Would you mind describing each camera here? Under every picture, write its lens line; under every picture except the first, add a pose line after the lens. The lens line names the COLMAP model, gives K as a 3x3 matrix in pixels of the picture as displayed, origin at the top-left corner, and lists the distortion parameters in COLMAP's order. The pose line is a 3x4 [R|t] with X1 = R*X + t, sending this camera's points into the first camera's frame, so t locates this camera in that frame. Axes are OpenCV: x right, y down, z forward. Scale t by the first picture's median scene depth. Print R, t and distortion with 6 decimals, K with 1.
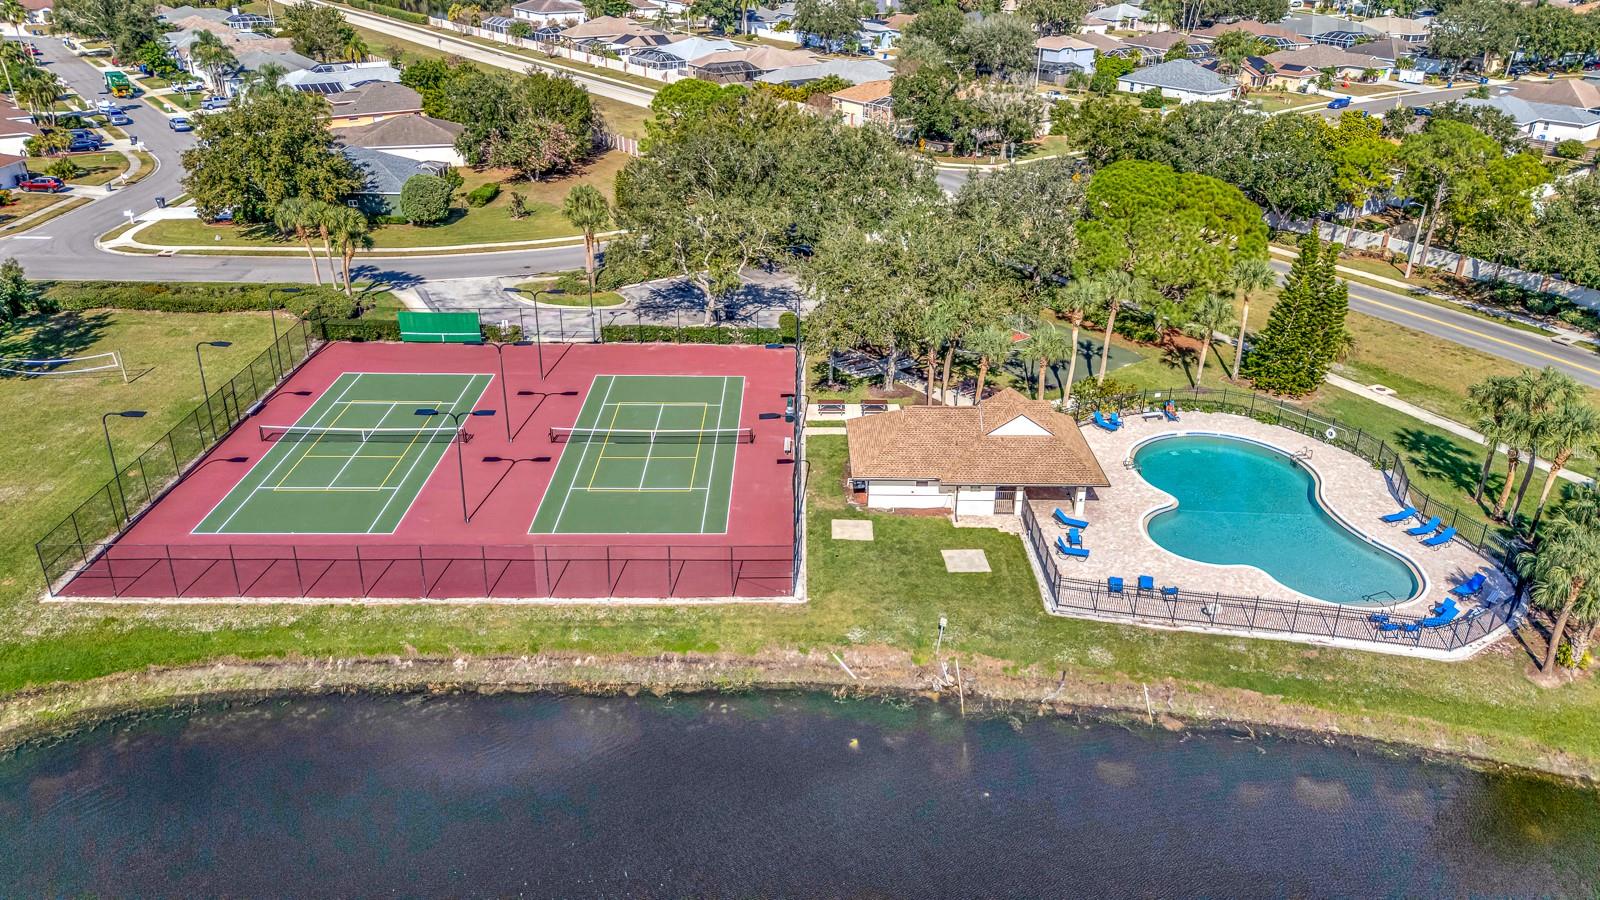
lens RADIAL K [[1200.5, 0, 794.4], [0, 1200.5, 445.3], [0, 0, 1]] dist [0.055531, -0.016851]
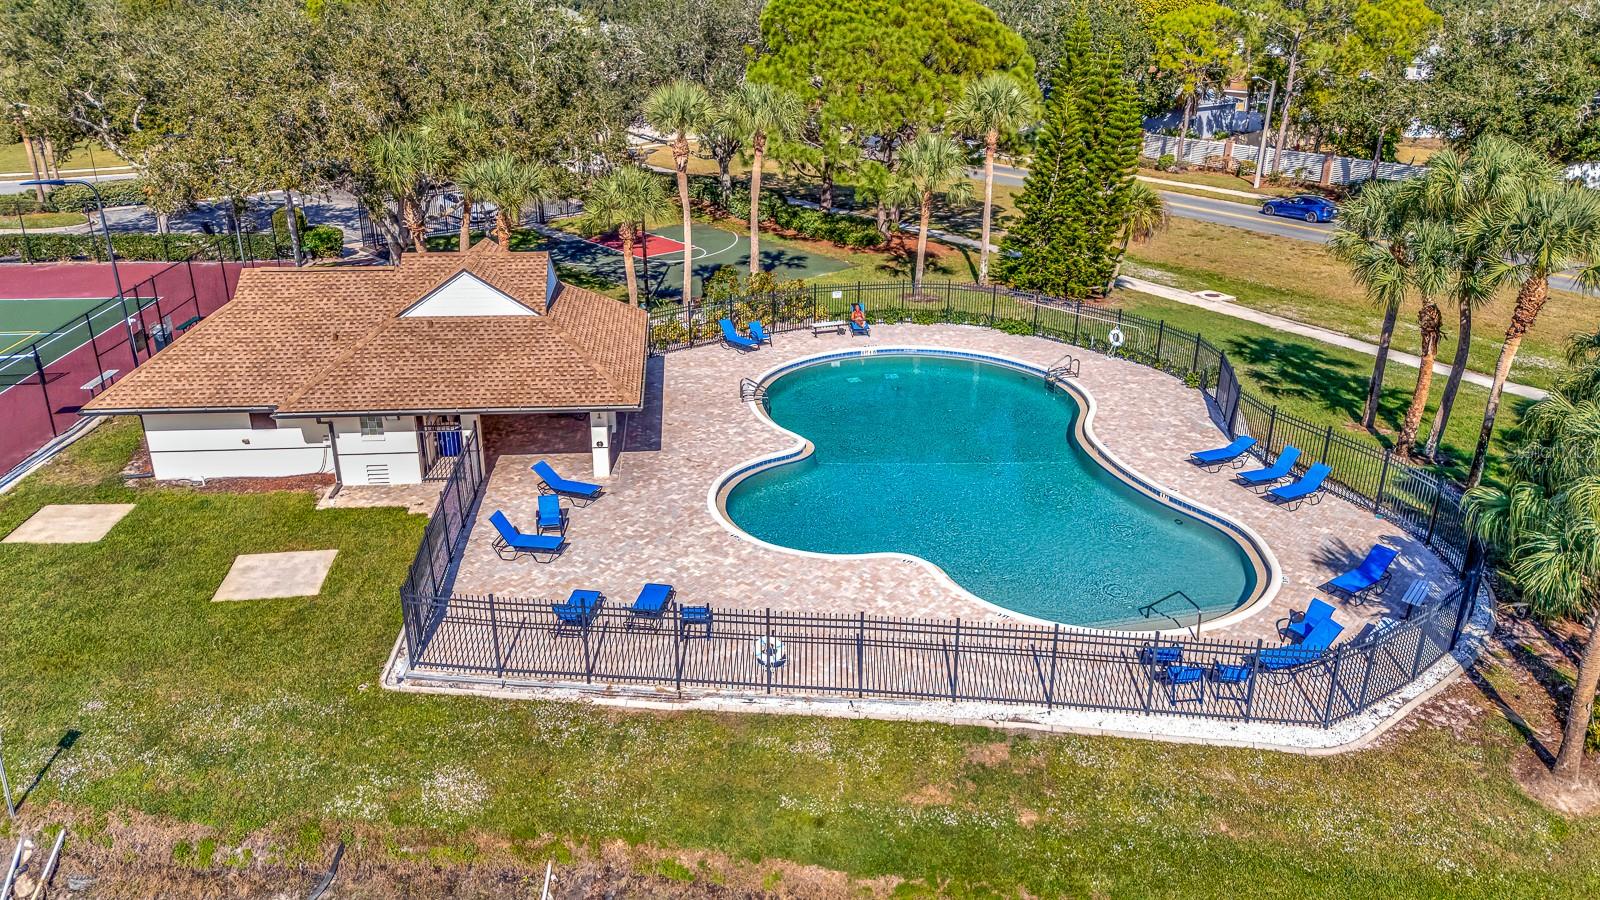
lens RADIAL K [[1200.5, 0, 795.3], [0, 1200.5, 443.7], [0, 0, 1]] dist [0.055531, -0.016851]
pose [[0.996759, -0.035370, 0.072248, 0.298054], [0.039683, 0.997459, -0.059162, 0.081462], [-0.069972, 0.061837, 0.995631, 0.536820]]
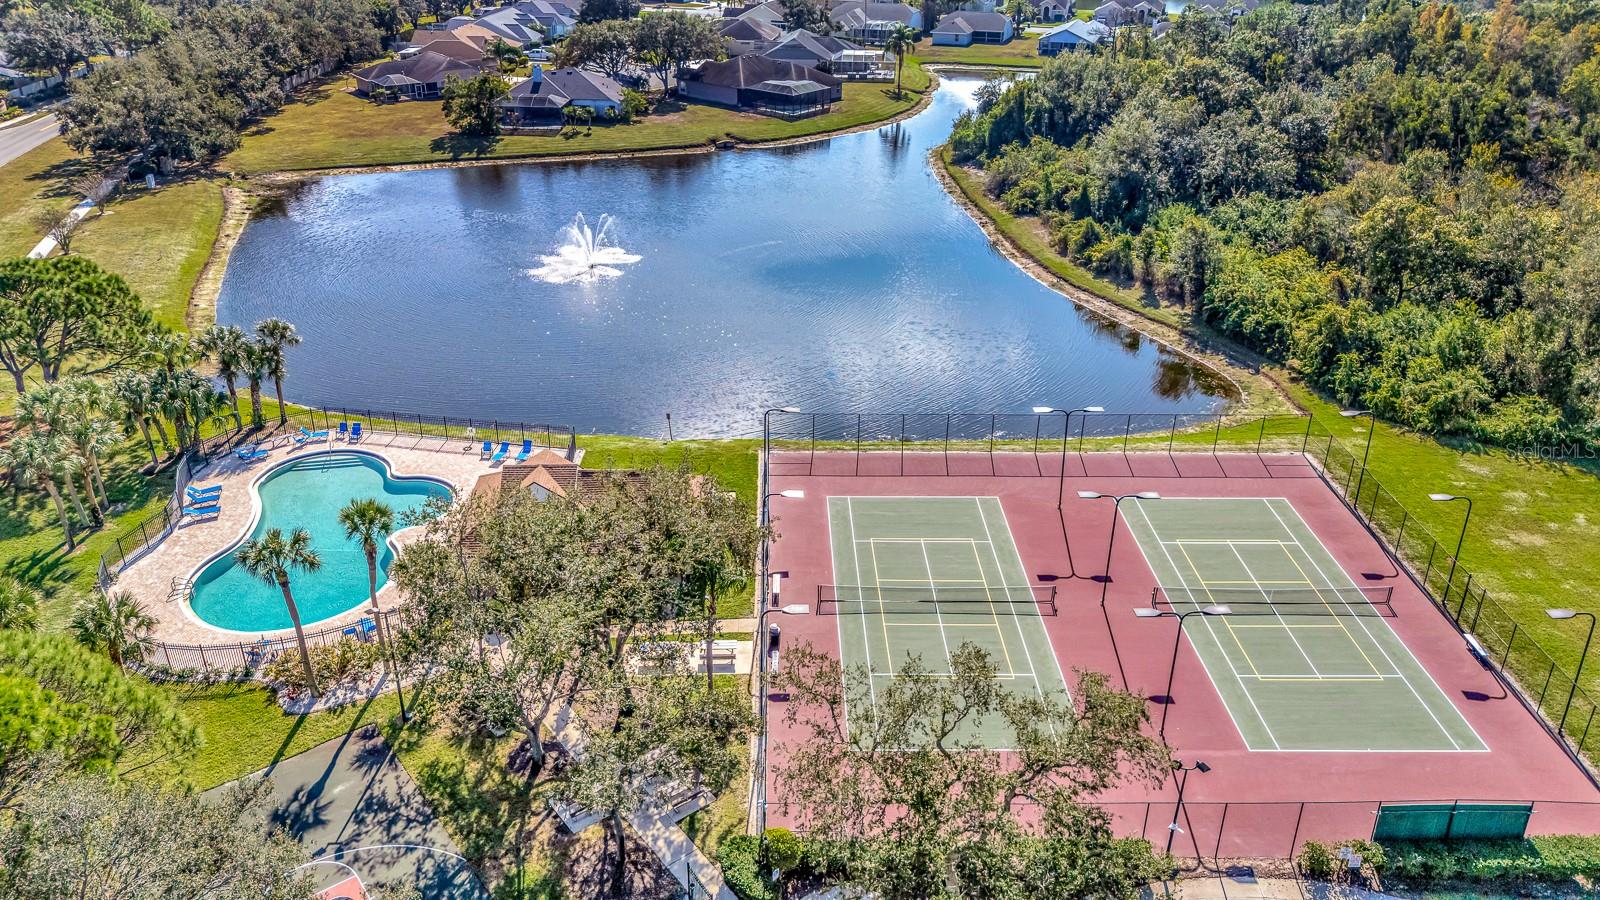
lens RADIAL K [[1200.5, 0, 797.4], [0, 1200.5, 444.8], [0, 0, 1]] dist [0.055531, -0.016851]
pose [[-0.999451, -0.007452, -0.032281, 0.009428], [-0.029590, 0.639018, 0.768623, -0.861478], [0.014901, 0.769156, -0.638887, 1.733232]]
